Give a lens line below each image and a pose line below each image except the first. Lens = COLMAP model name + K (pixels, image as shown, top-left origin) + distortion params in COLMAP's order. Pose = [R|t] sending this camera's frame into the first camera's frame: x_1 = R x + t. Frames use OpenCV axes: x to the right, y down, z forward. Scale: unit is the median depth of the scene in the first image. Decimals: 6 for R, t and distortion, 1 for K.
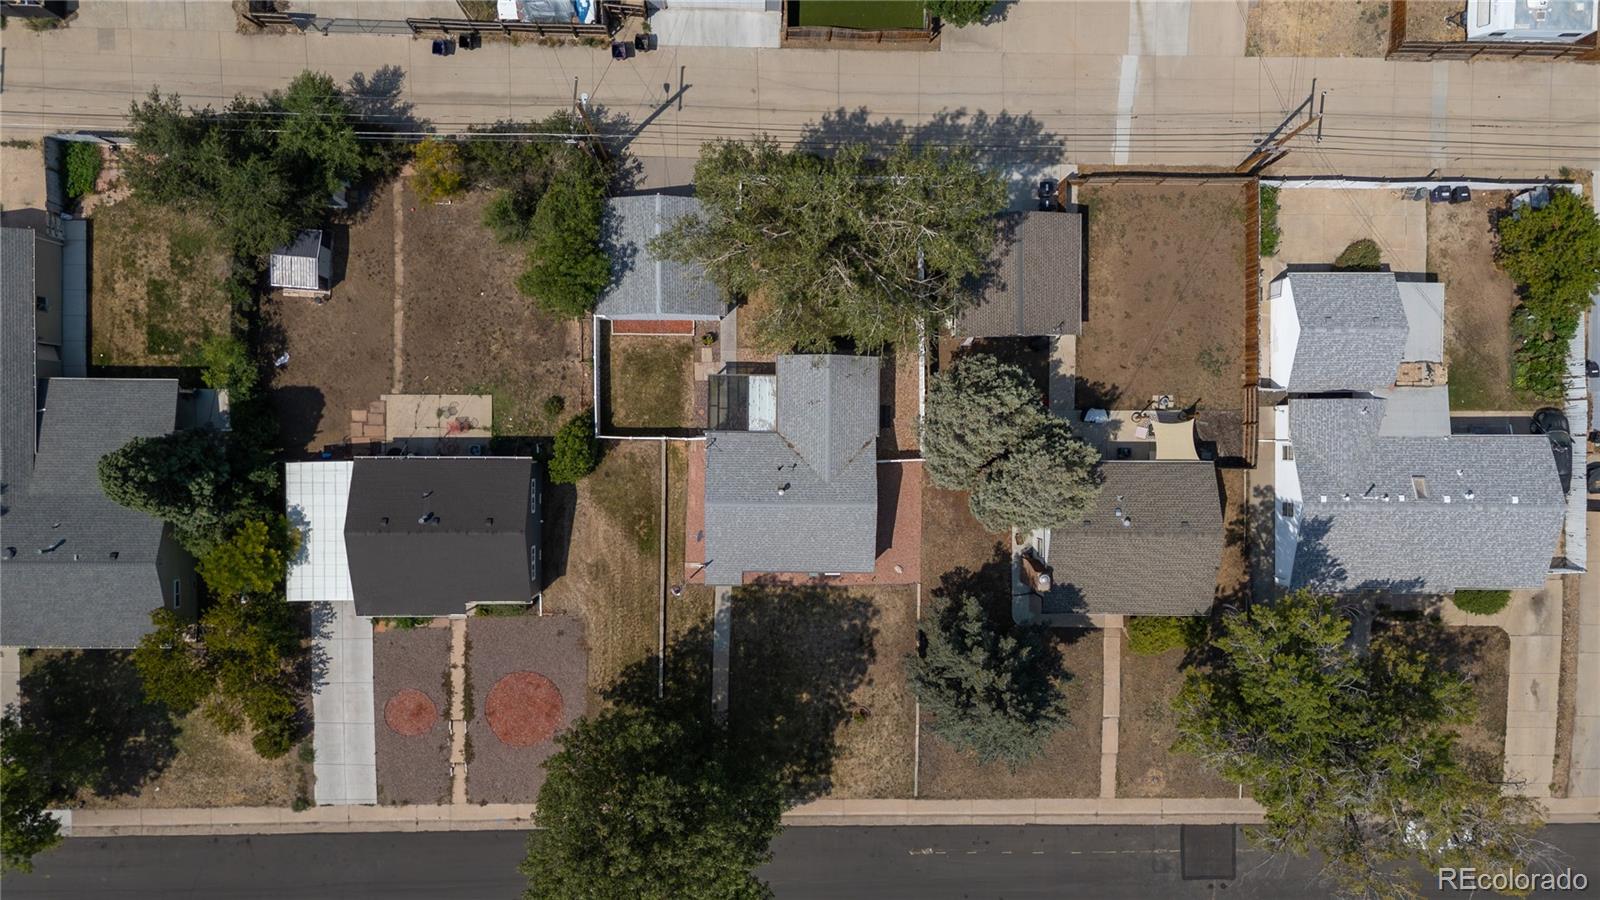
lens RADIAL K [[1187.9, 0, 796.9], [0, 1187.9, 446.9], [0, 0, 1]] dist [0.067165, -0.047047]
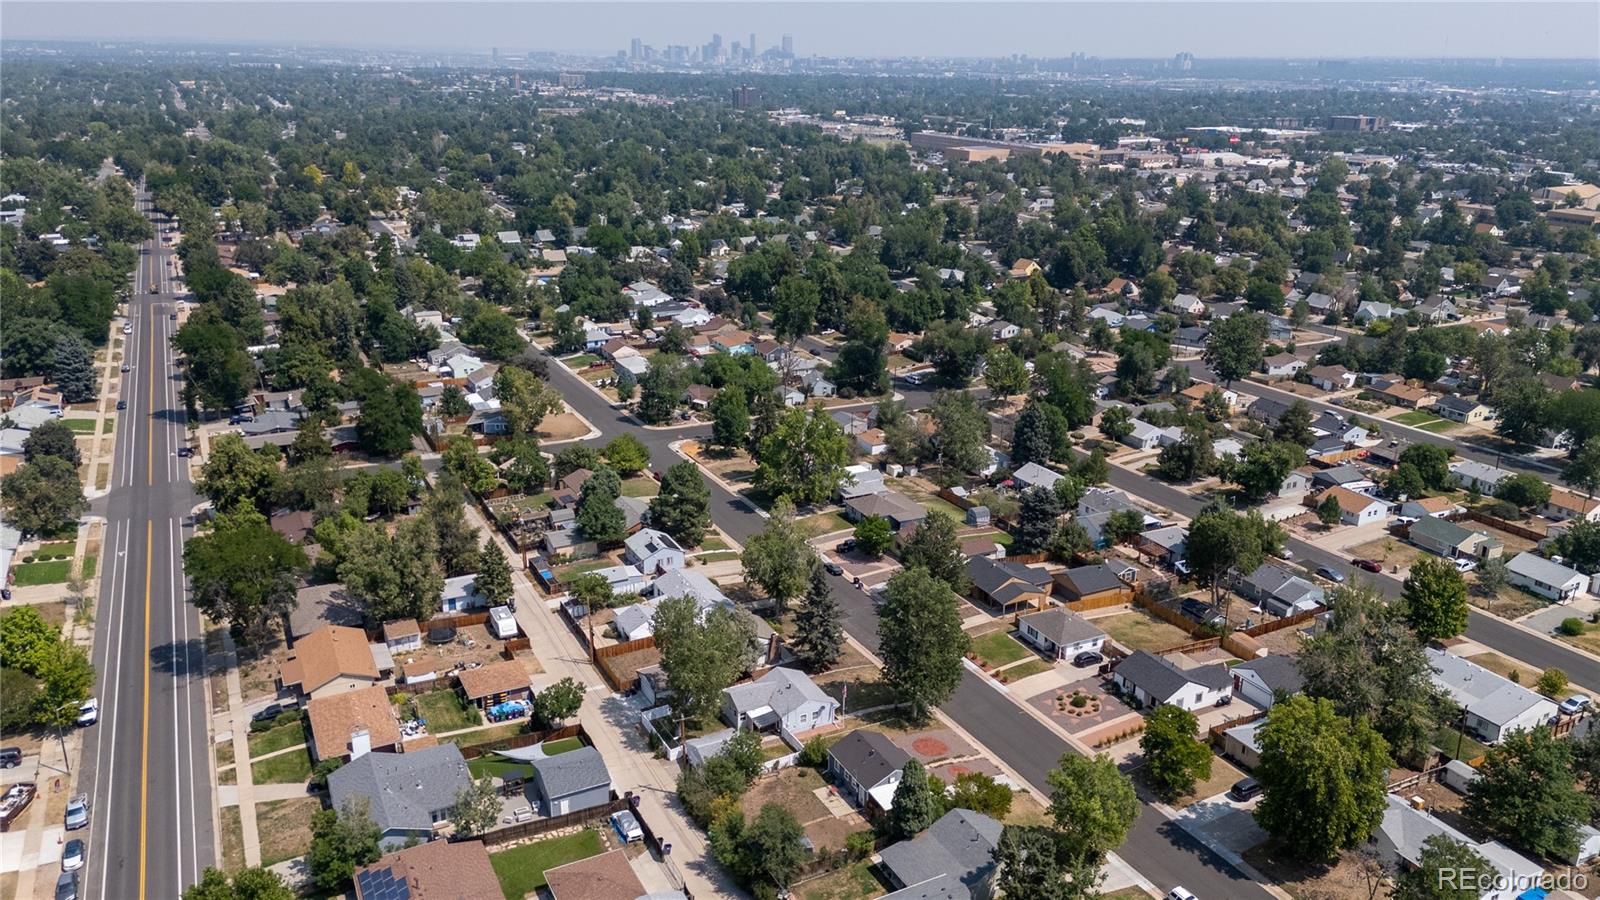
lens RADIAL K [[1187.9, 0, 796.9], [0, 1187.9, 446.9], [0, 0, 1]] dist [0.067165, -0.047047]
pose [[-0.457392, -0.314031, 0.831972, -1.776397], [0.889162, -0.147276, 0.433244, -0.875795], [-0.013523, 0.937920, 0.346587, -0.289698]]
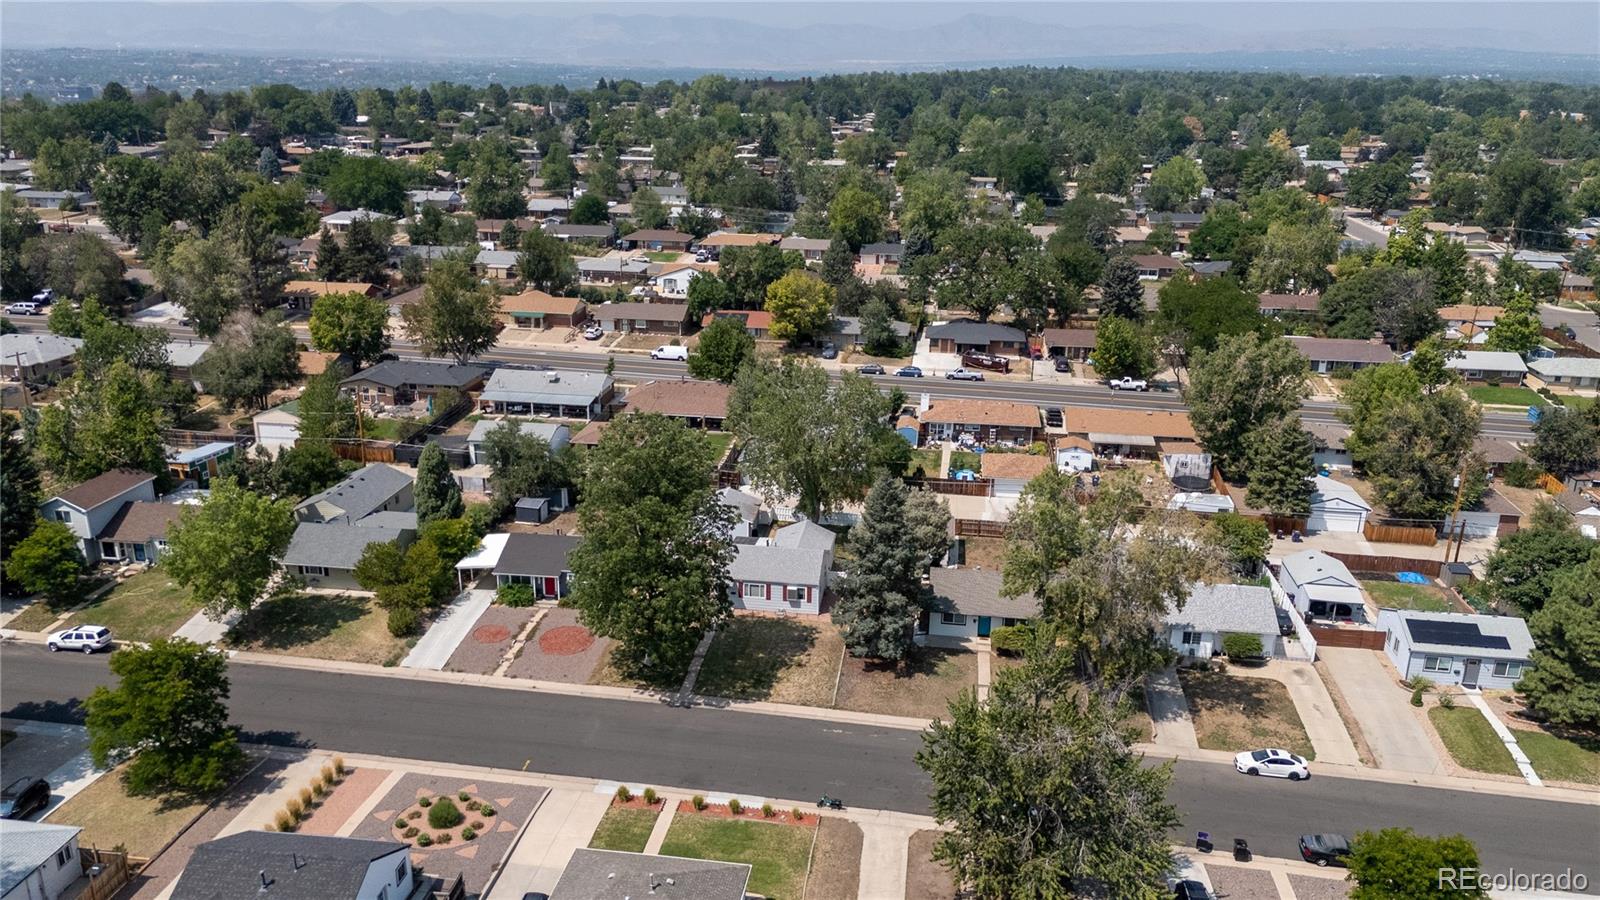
lens RADIAL K [[1187.9, 0, 796.9], [0, 1187.9, 446.9], [0, 0, 1]] dist [0.067165, -0.047047]
pose [[0.991075, 0.027966, -0.130342, 0.224109], [-0.132811, 0.291566, -0.947286, 1.458468], [0.011511, 0.956142, 0.292678, 0.360538]]
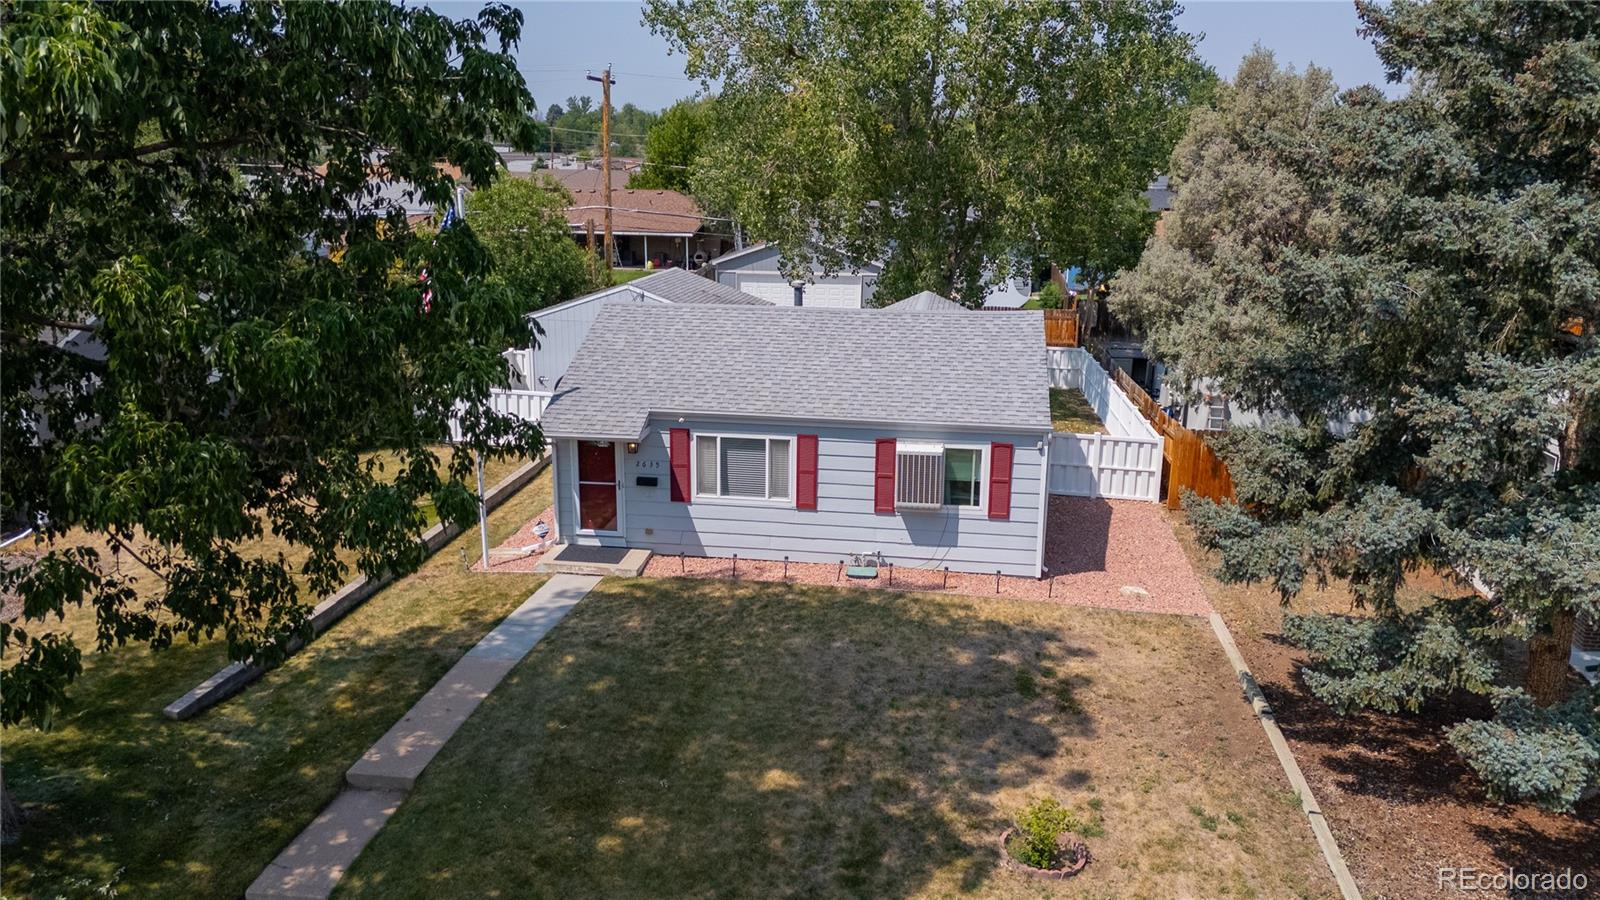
lens RADIAL K [[1187.9, 0, 796.9], [0, 1187.9, 446.9], [0, 0, 1]] dist [0.067165, -0.047047]
pose [[0.990947, 0.019118, -0.132883, 0.038530], [-0.133859, 0.216353, -0.967095, 0.408962], [0.010261, 0.976128, 0.216954, 0.896215]]
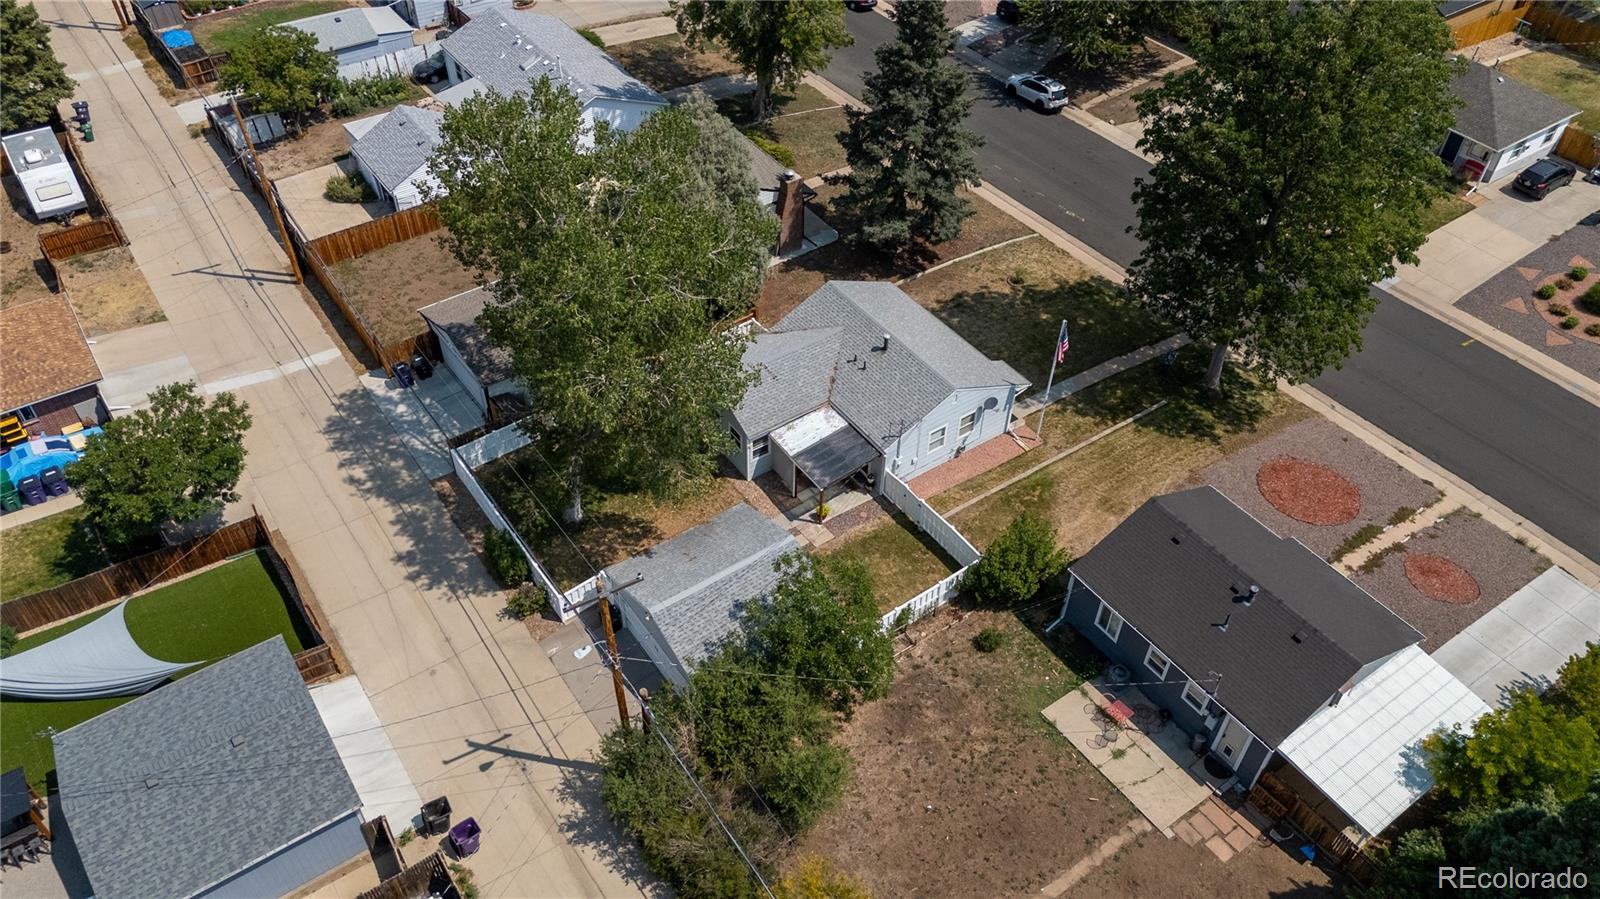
lens RADIAL K [[1187.9, 0, 796.9], [0, 1187.9, 446.4], [0, 0, 1]] dist [0.067165, -0.047047]
pose [[-0.576406, -0.590551, 0.564806, -0.455991], [0.816733, -0.393930, 0.421623, -0.365072], [-0.026496, 0.704322, 0.709386, 0.433362]]
